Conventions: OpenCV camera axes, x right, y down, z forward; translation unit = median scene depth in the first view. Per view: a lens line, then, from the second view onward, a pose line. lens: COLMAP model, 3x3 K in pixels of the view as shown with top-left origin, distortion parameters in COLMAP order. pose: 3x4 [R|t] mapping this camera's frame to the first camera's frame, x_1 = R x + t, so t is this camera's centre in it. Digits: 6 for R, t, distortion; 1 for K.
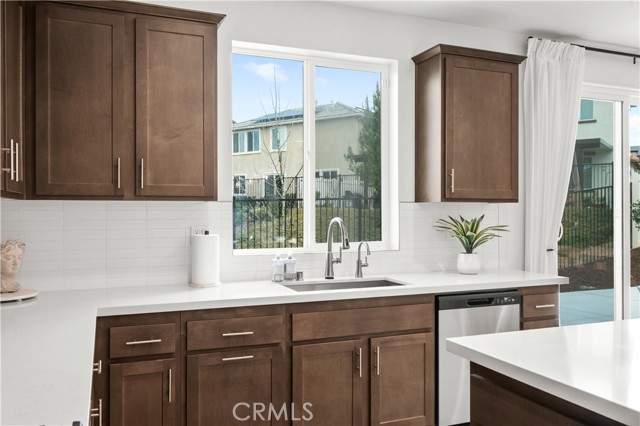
lens RADIAL K [[520.7, 0, 320.0], [0, 520.7, 213.0], [0, 0, 1]] dist [-0.004443, -0.002635]
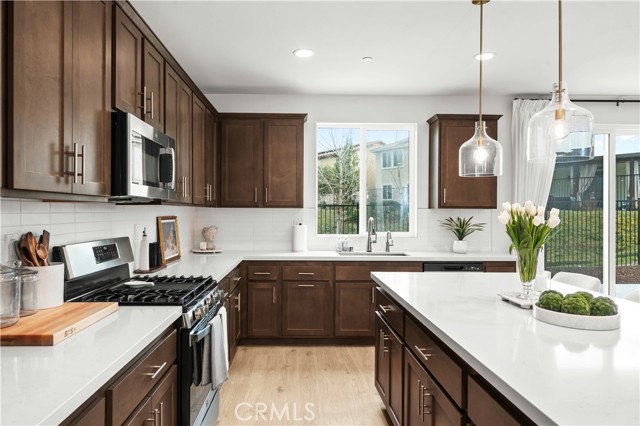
lens RADIAL K [[405.9, 0, 305.4], [0, 405.9, 212.6], [0, 0, 1]] dist [0.000319, -0.000743]
pose [[0.934608, 0.006278, -0.355624, 0.323199], [-0.007328, 0.999972, -0.001606, -0.003435], [0.355604, 0.004107, 0.934628, -0.391694]]
